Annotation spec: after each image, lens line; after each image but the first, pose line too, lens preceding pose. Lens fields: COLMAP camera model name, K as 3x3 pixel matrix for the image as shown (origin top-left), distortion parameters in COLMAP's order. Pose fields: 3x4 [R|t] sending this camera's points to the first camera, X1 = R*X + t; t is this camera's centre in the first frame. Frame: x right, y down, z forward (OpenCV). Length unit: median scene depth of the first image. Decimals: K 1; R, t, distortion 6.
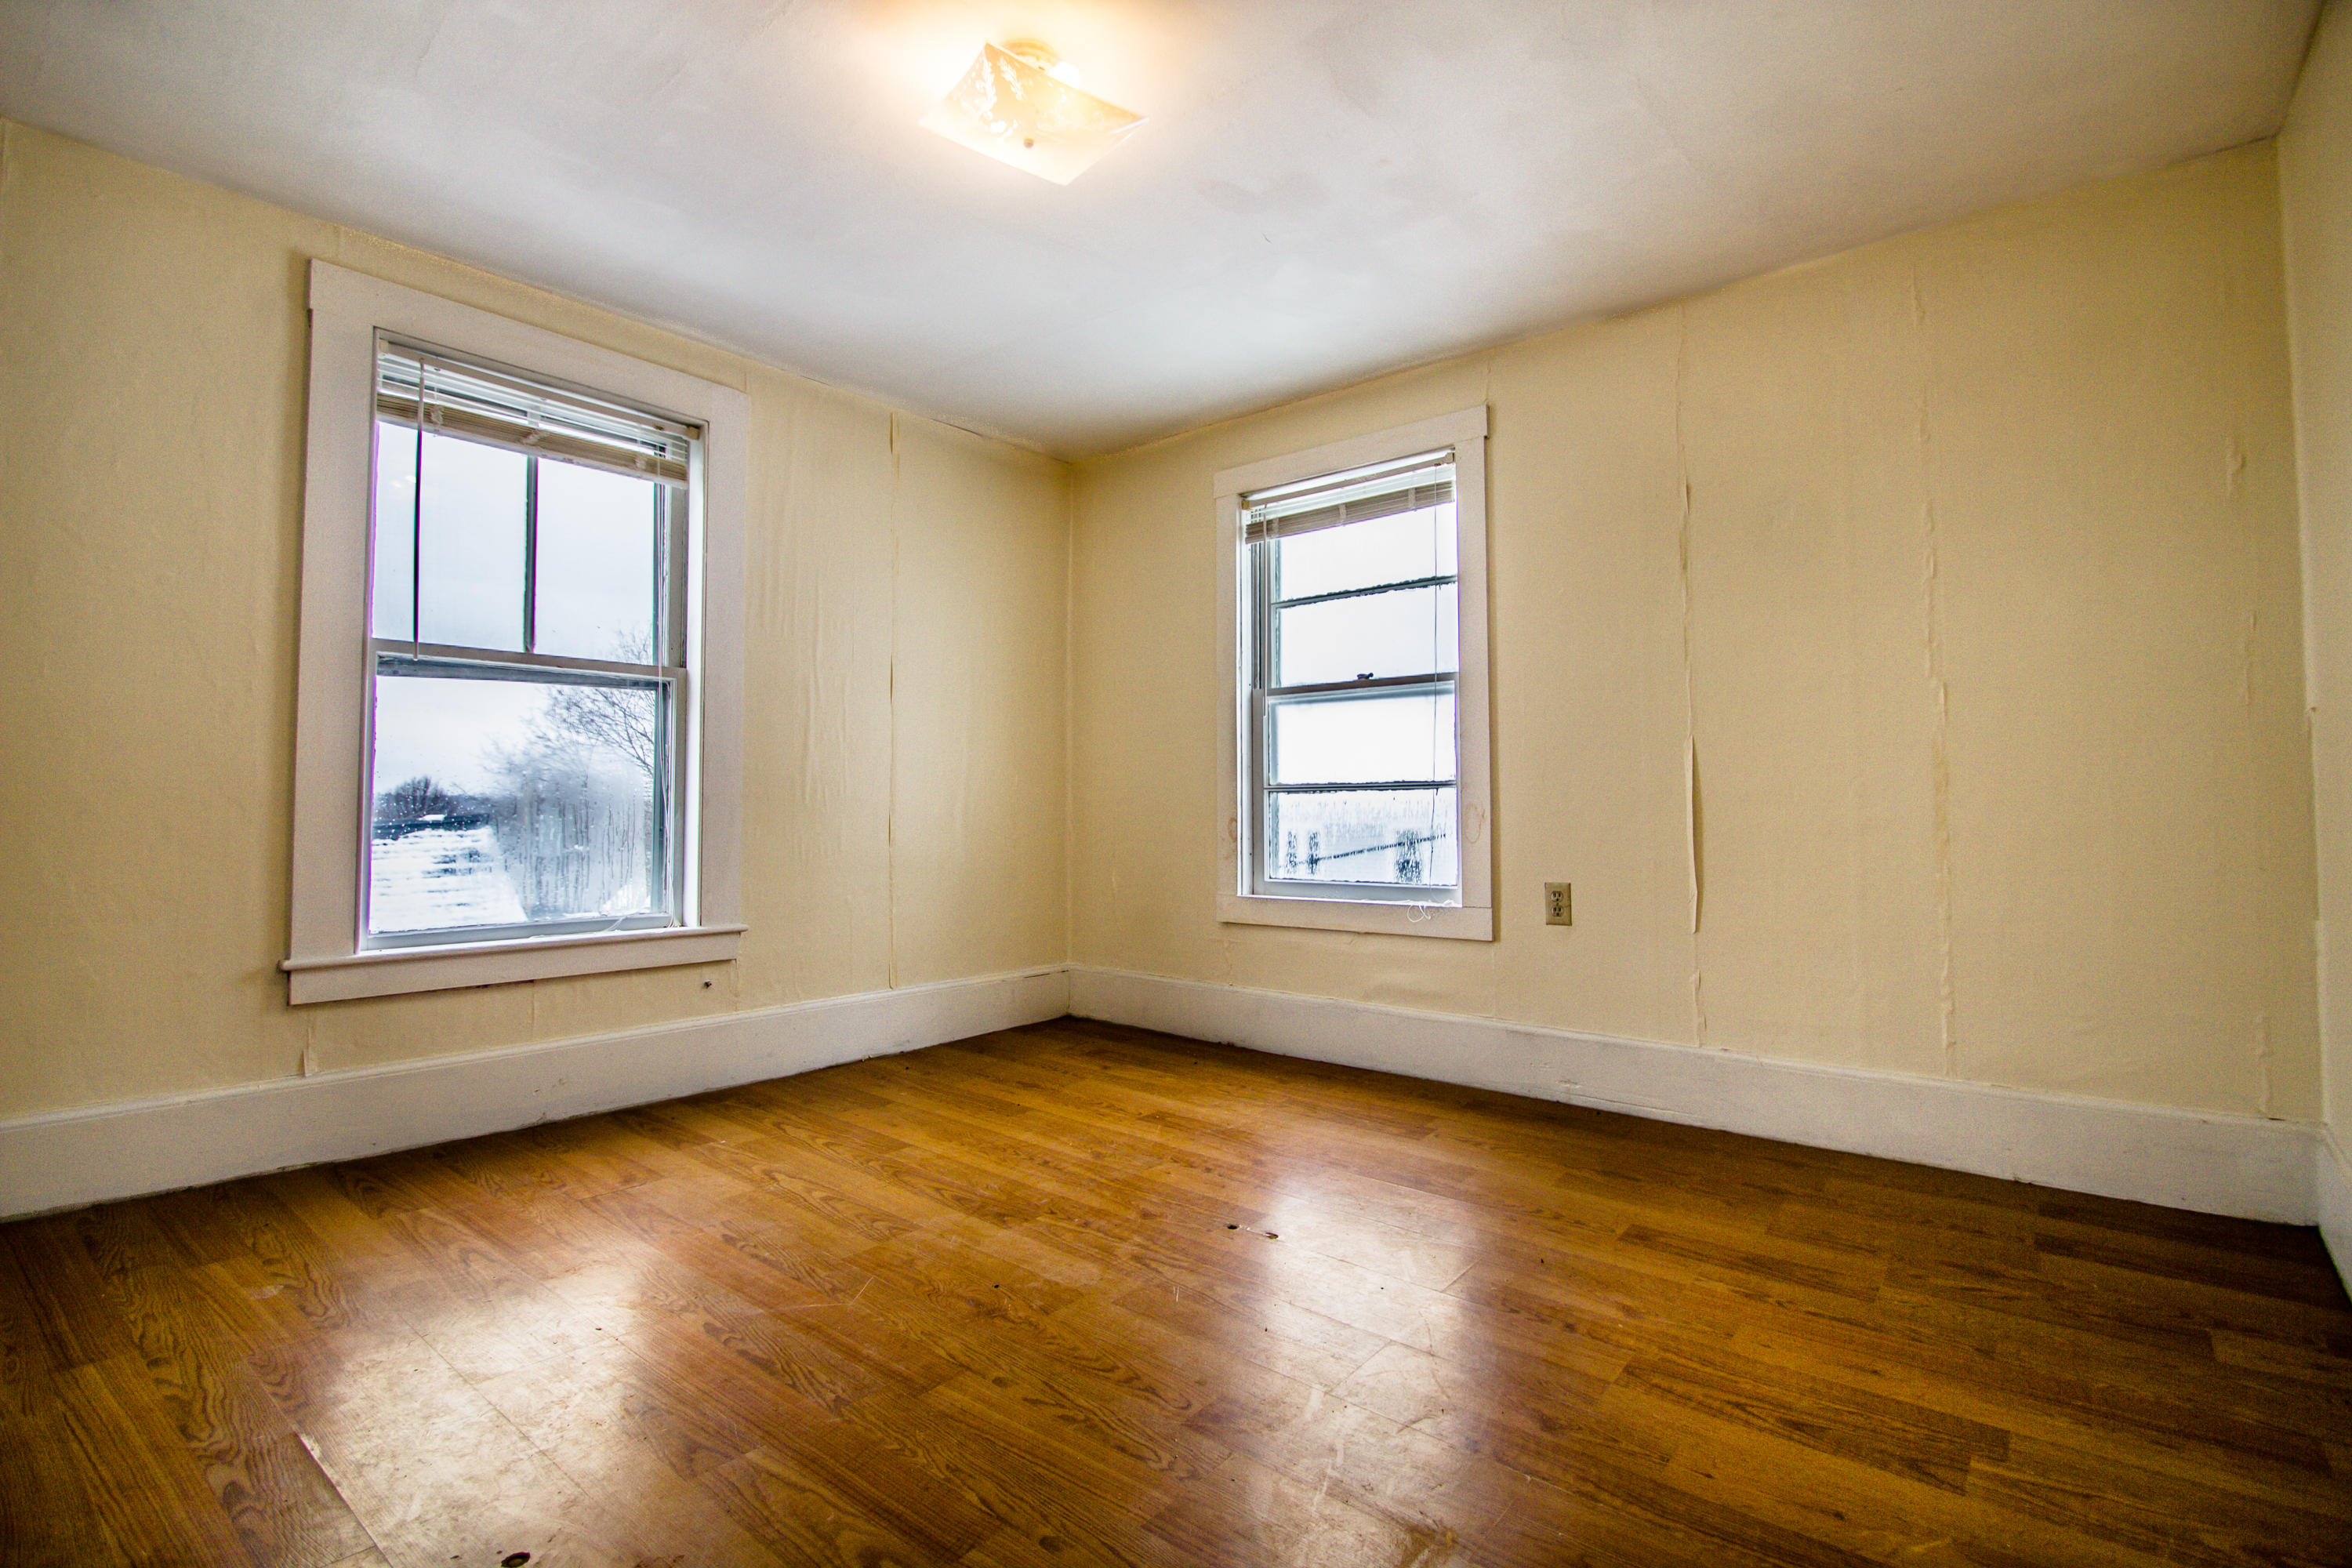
lens RADIAL K [[1085.5, 0, 1193.1], [0, 1085.5, 793.3], [0, 0, 1]] dist [-0.005929, -0.000922]
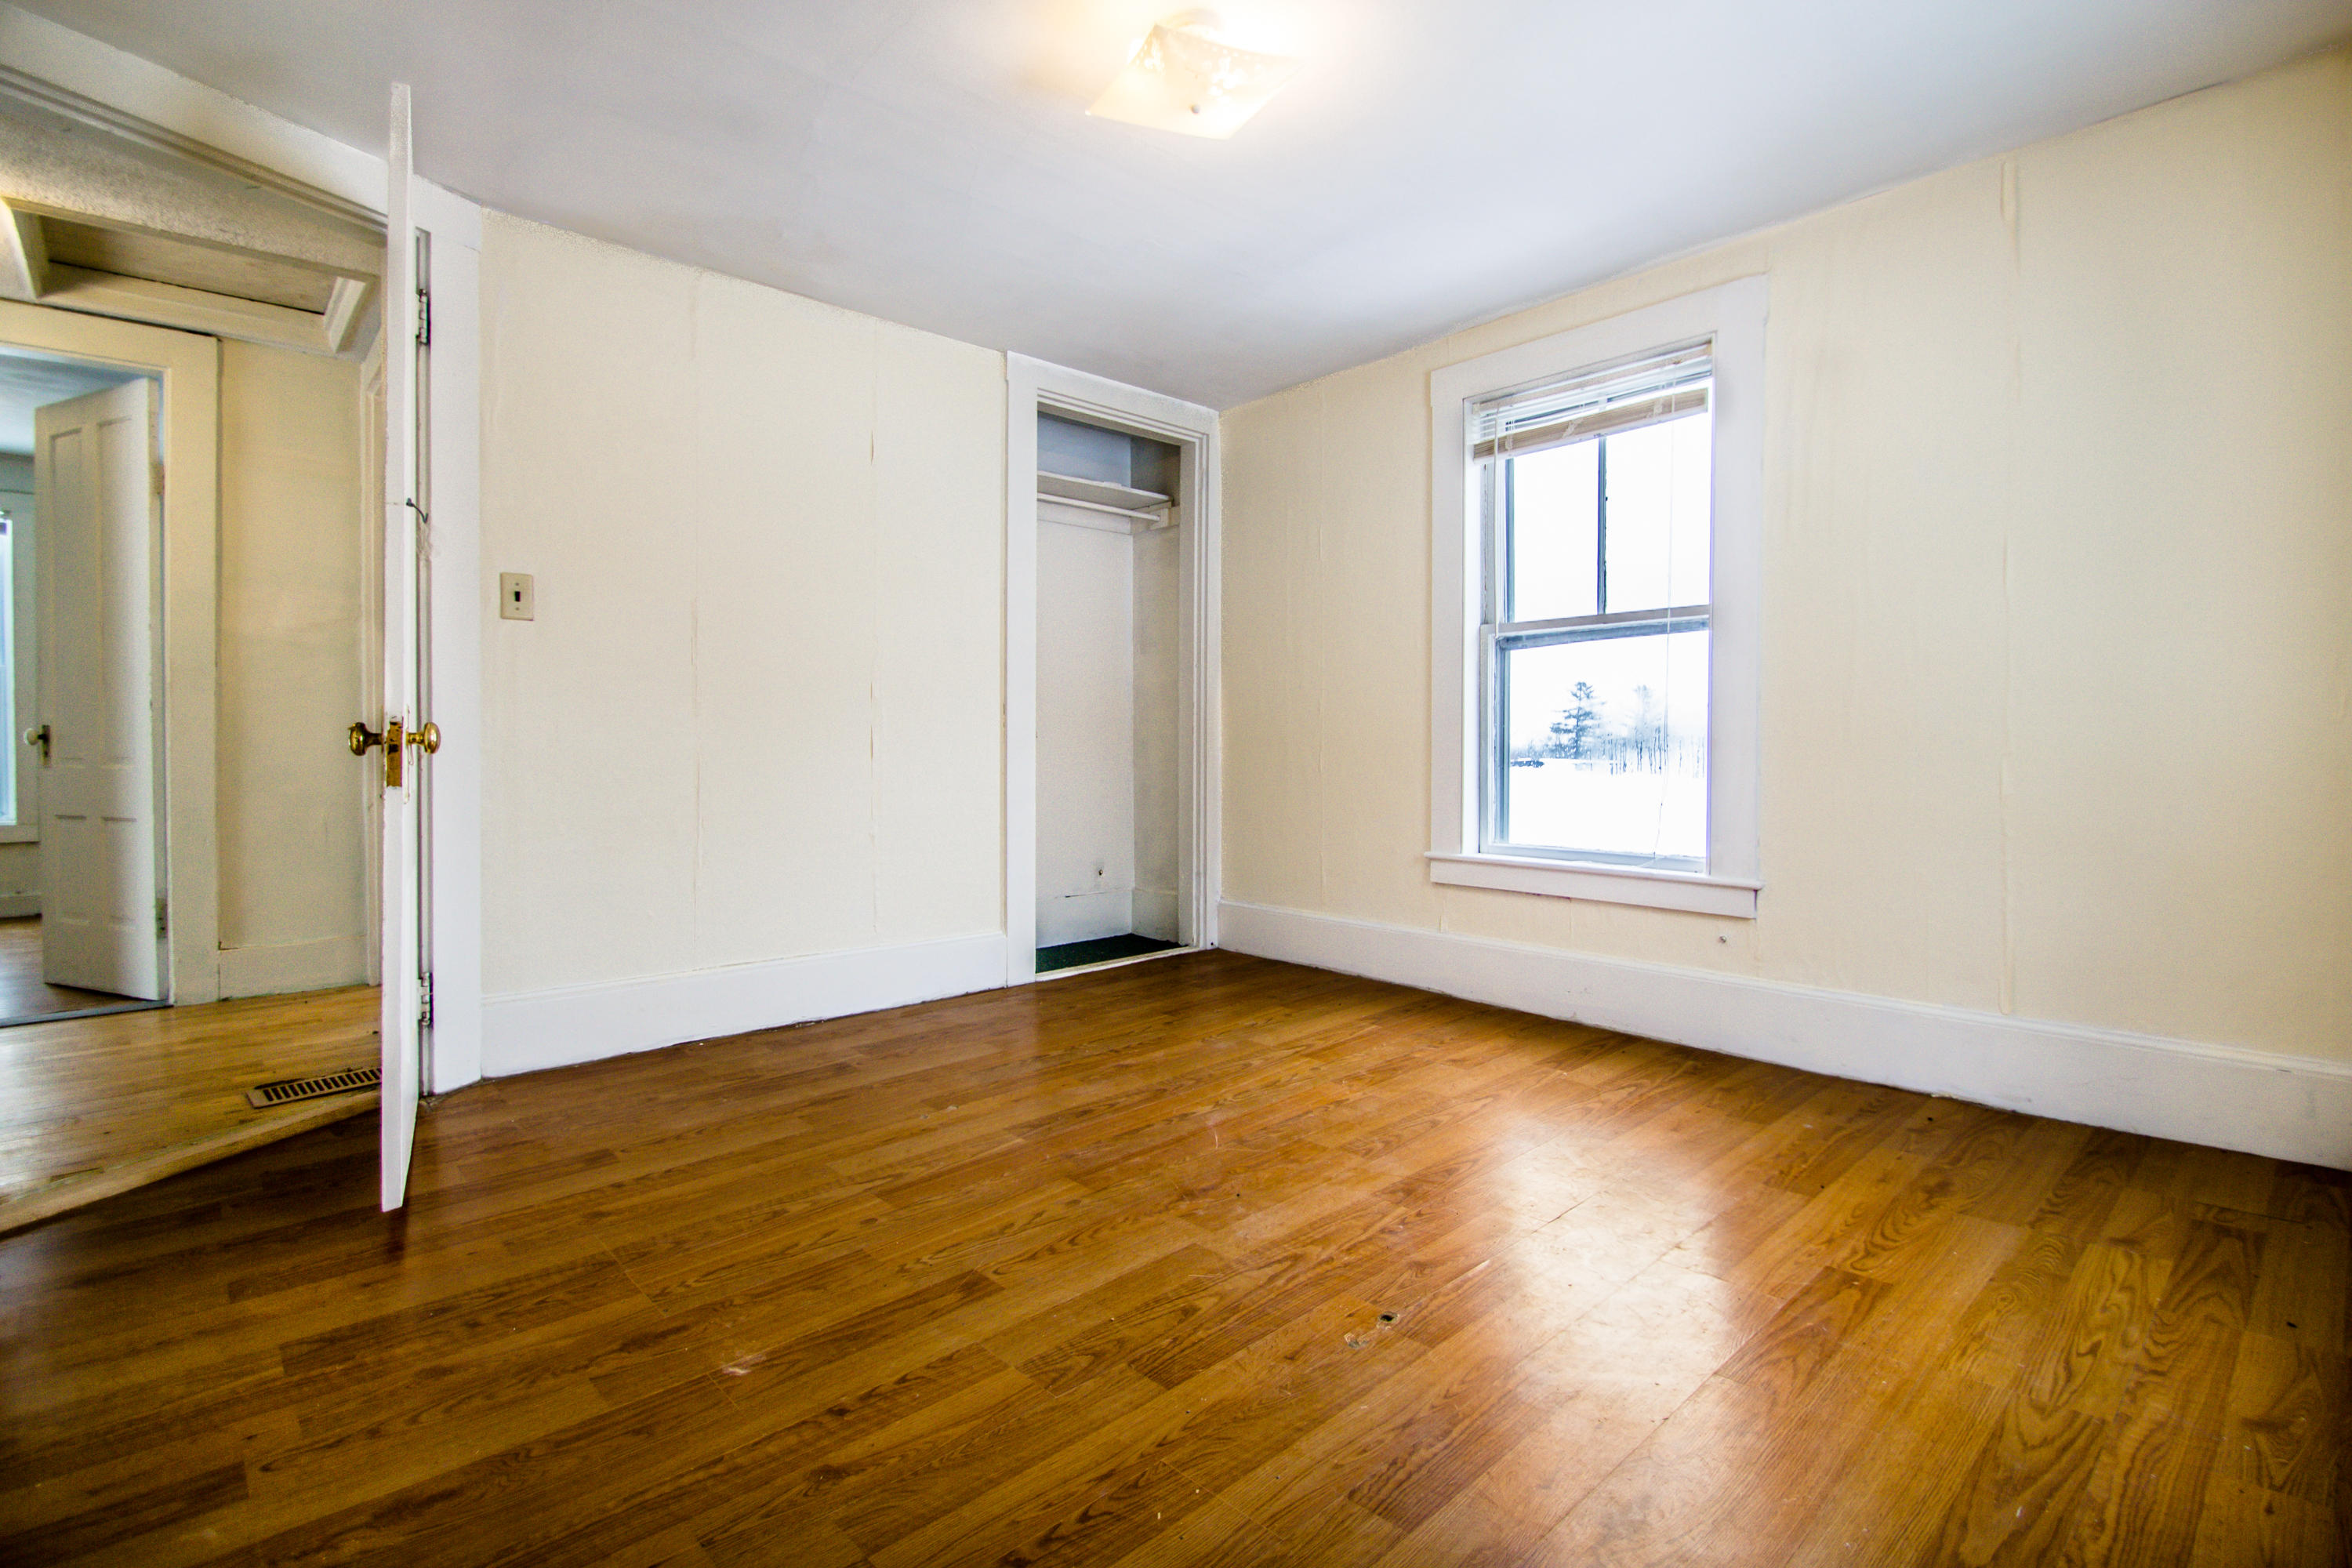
lens RADIAL K [[1085.5, 0, 1197.8], [0, 1085.5, 792.1], [0, 0, 1]] dist [-0.005929, -0.000922]
pose [[-0.125307, 0.040985, -0.991271, 0.752457], [0.011822, 0.999137, 0.039816, 0.009155], [0.992048, -0.006730, -0.125683, 0.941627]]
